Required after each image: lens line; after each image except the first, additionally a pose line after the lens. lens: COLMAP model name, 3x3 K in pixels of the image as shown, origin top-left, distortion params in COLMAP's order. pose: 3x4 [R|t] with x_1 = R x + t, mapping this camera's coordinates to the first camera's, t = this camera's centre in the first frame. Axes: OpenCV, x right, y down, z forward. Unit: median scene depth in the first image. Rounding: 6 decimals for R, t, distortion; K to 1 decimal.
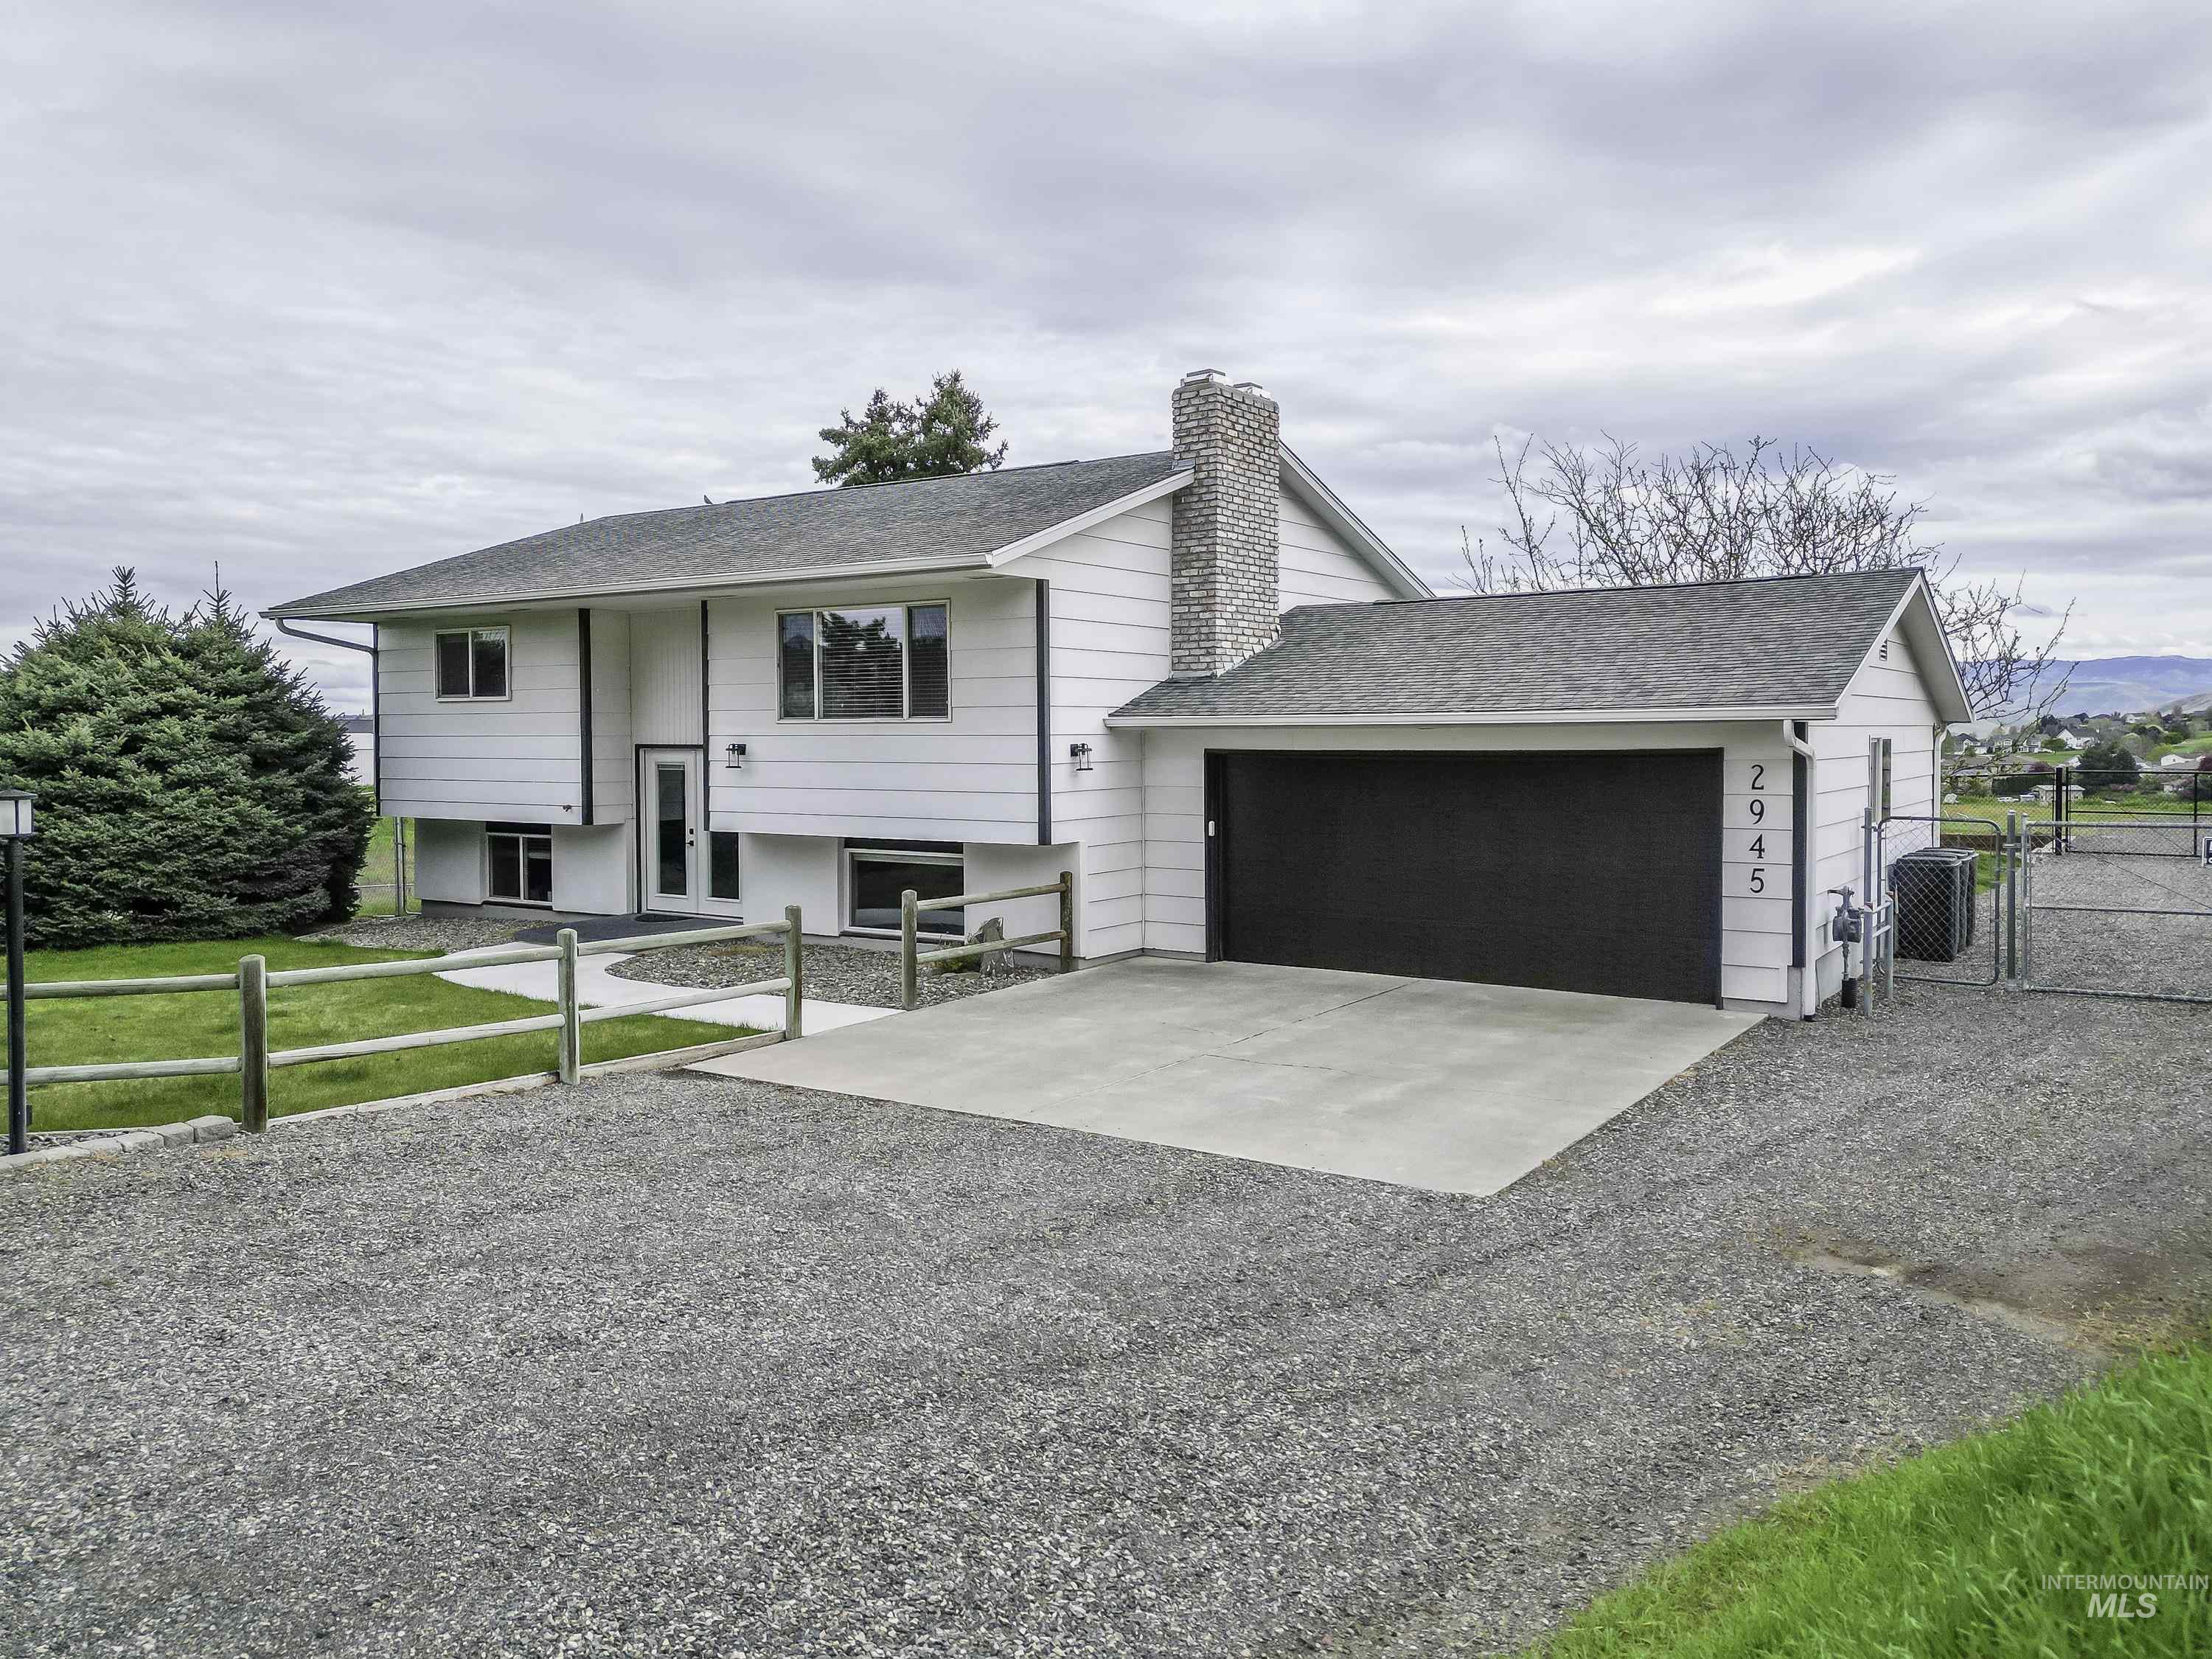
lens RADIAL K [[1585.2, 0, 1115.6], [0, 1585.2, 841.8], [0, 0, 1]] dist [0.091835, -0.061253]
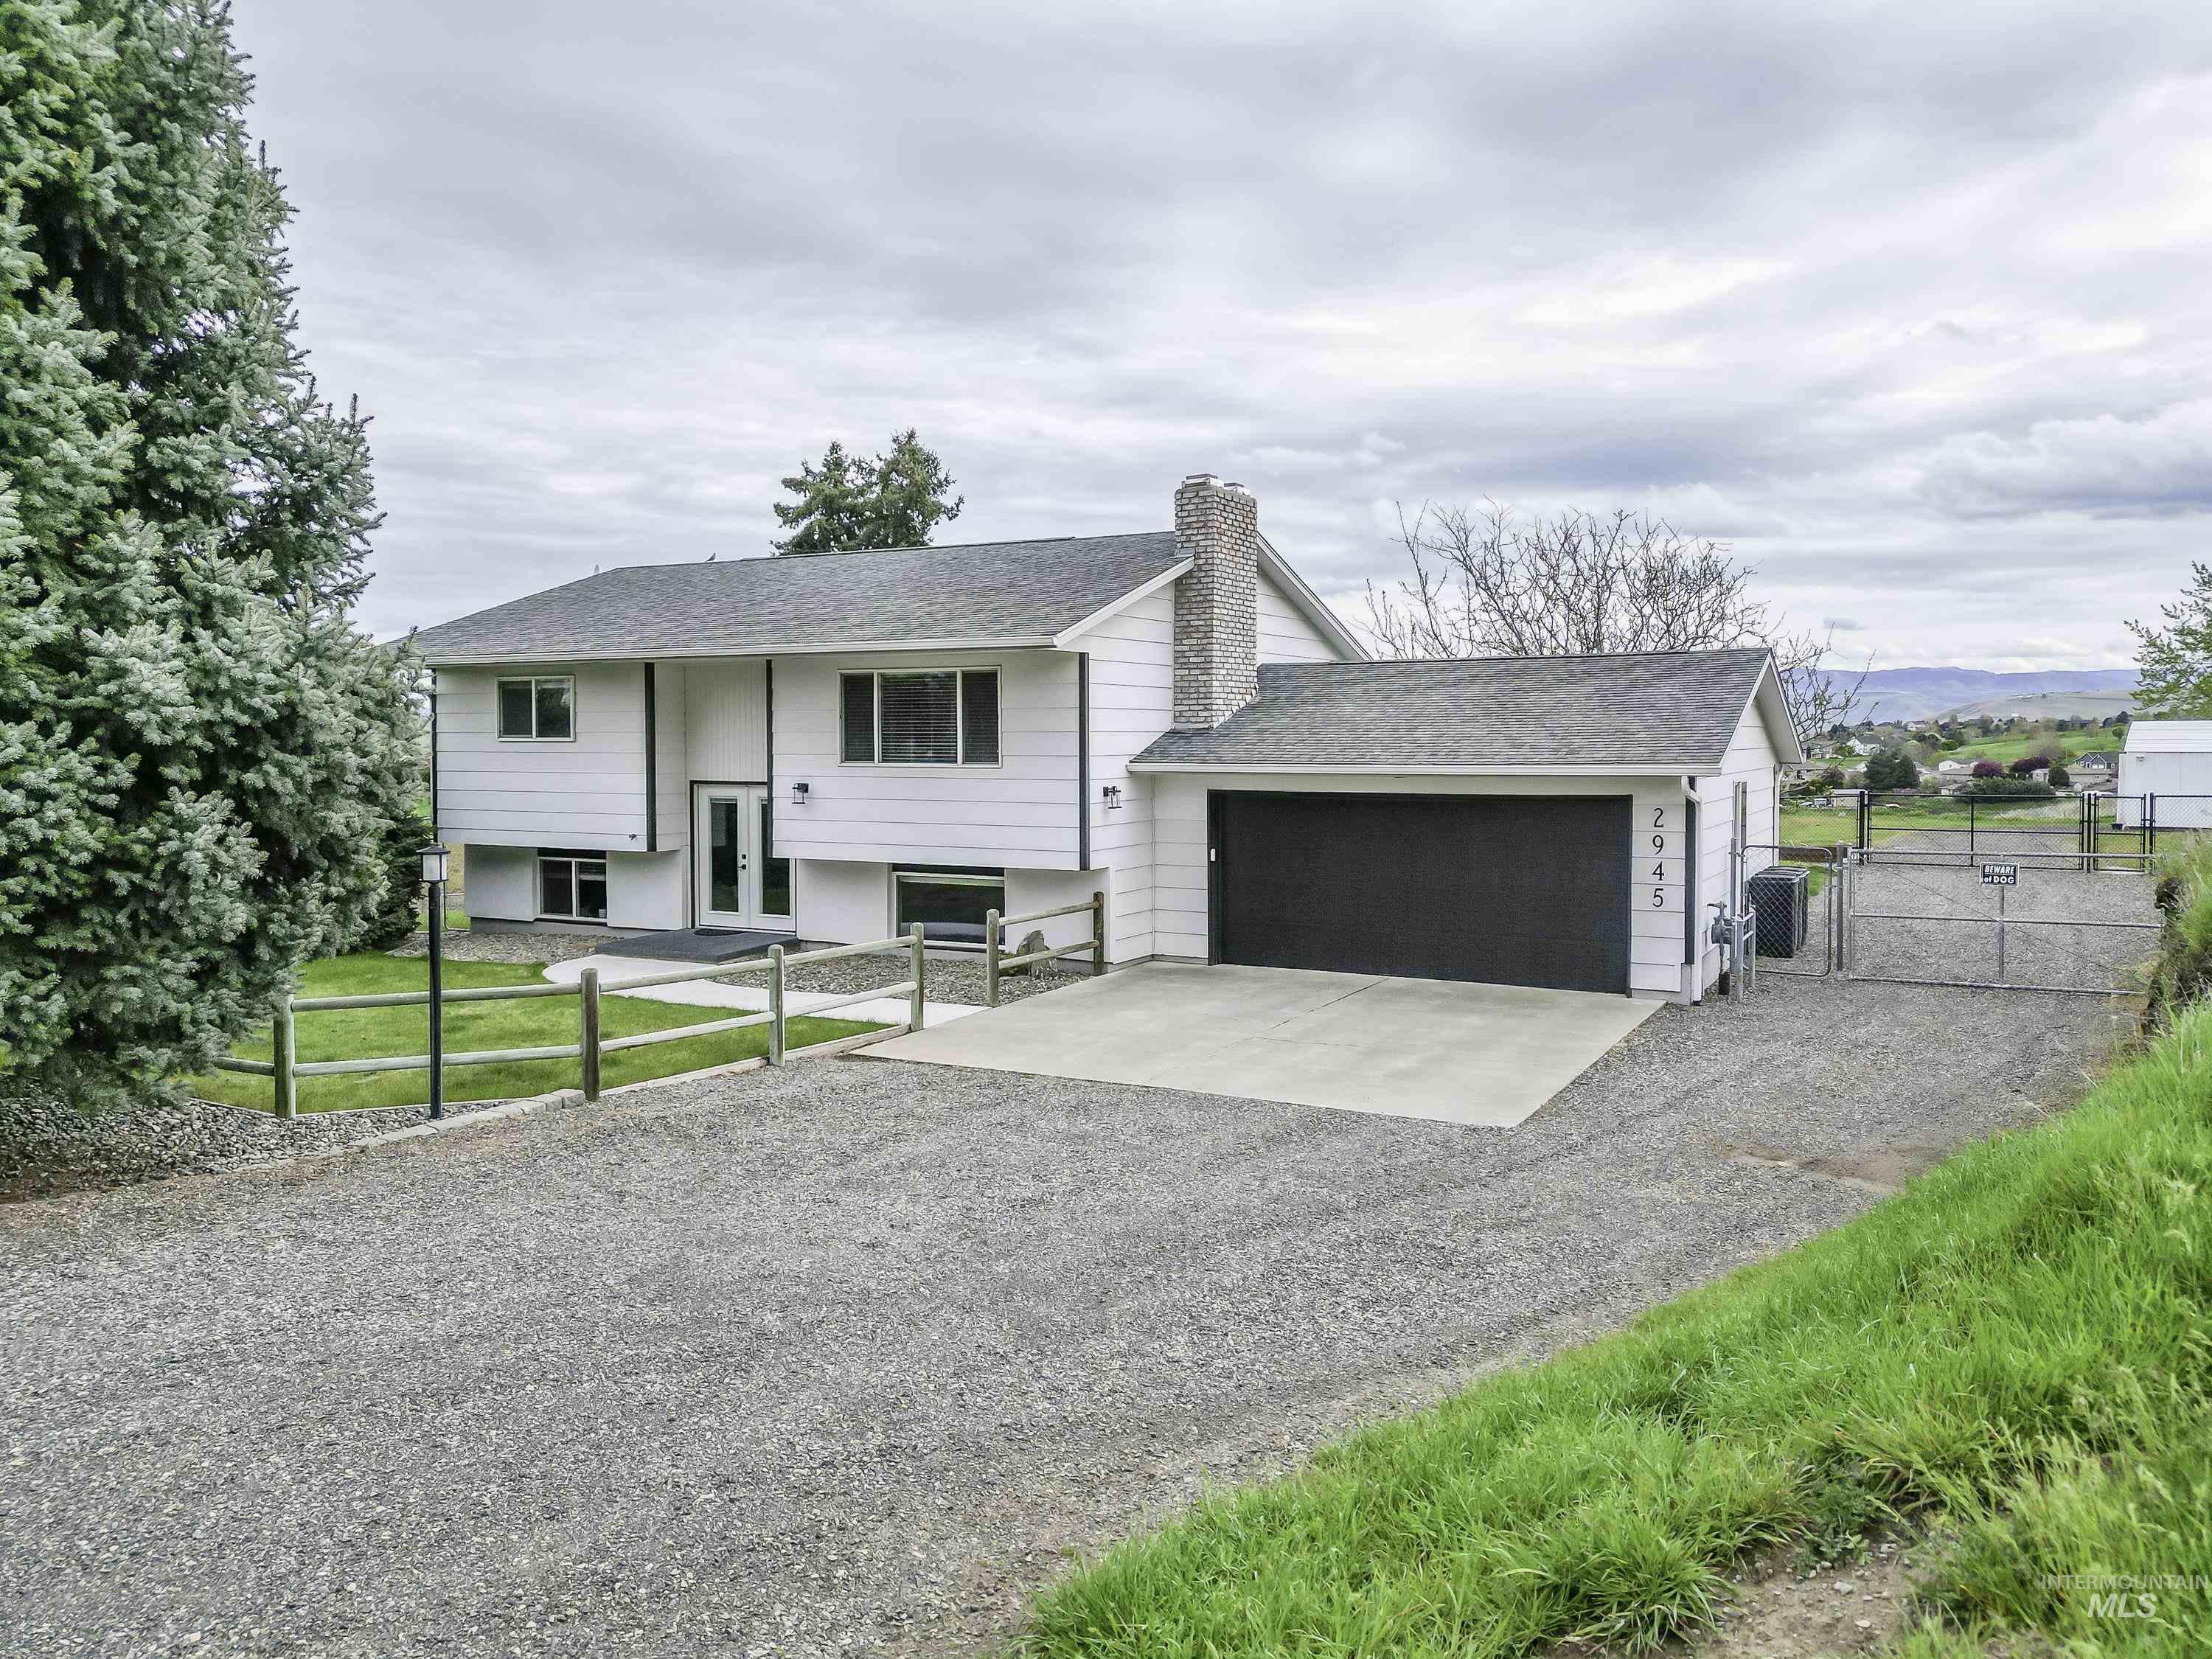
lens RADIAL K [[1570.9, 0, 1116.2], [0, 1570.9, 859.3], [0, 0, 1]] dist [0.083543, -0.055160]
pose [[0.995408, -0.005283, 0.095576, -0.128750], [0.004435, 0.999949, 0.009078, -0.016508], [-0.095619, -0.008613, 0.995381, -0.188964]]
